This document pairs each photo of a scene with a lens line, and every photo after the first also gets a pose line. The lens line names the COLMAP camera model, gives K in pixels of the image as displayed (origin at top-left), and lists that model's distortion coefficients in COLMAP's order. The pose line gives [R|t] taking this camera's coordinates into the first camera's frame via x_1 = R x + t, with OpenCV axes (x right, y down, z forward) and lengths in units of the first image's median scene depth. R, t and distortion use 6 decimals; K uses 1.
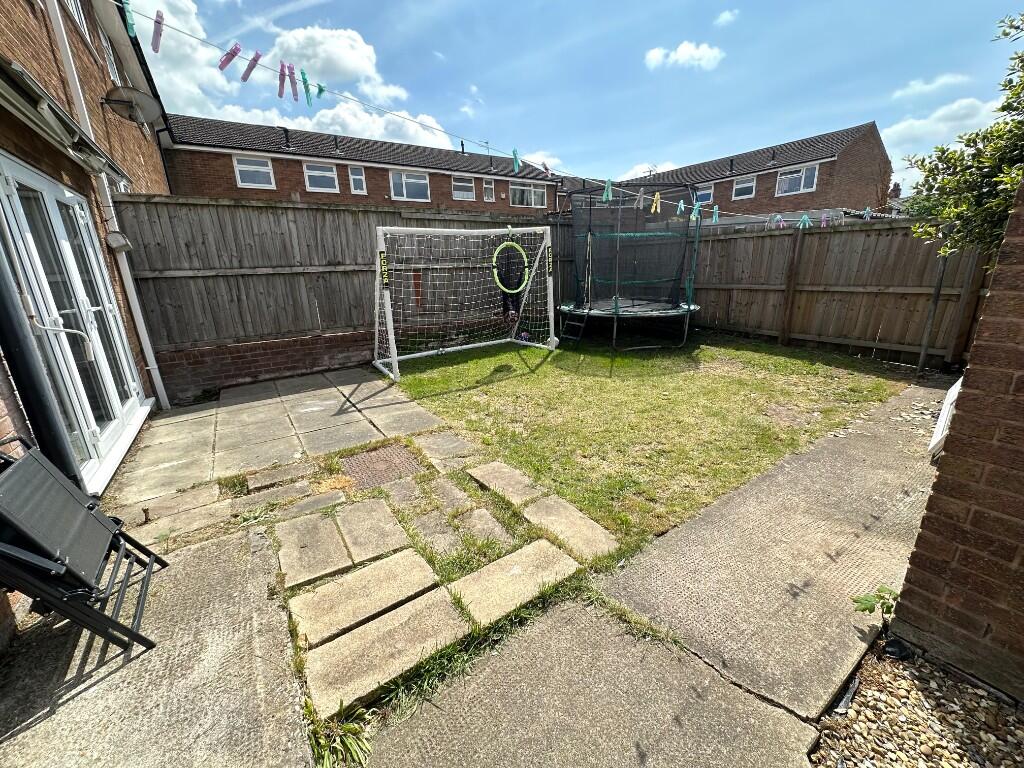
lens RADIAL K [[407.9, 0, 512.6], [0, 407.9, 382.1], [0, 0, 1]] dist [-0.002980, 0.000305]
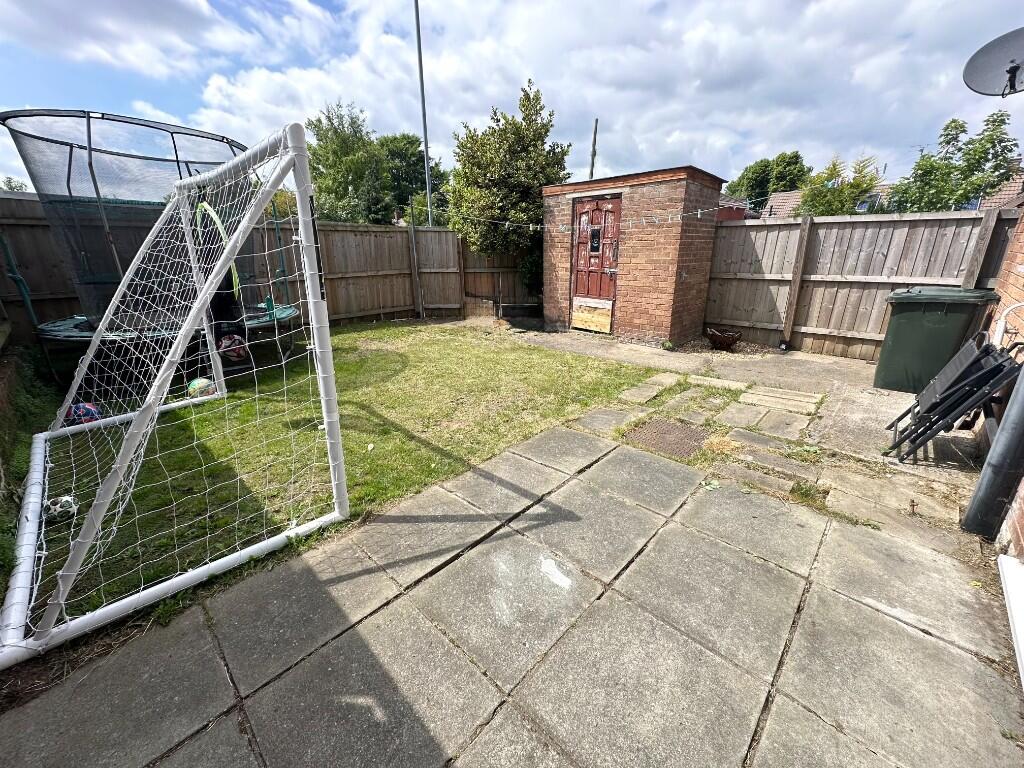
lens RADIAL K [[407.9, 0, 512.6], [0, 407.9, 382.1], [0, 0, 1]] dist [-0.002980, 0.000305]
pose [[-0.208538, -0.276680, 0.938062, -0.745537], [0.290189, 0.898451, 0.329508, -0.235709], [-0.933971, 0.340931, -0.107072, 0.918905]]
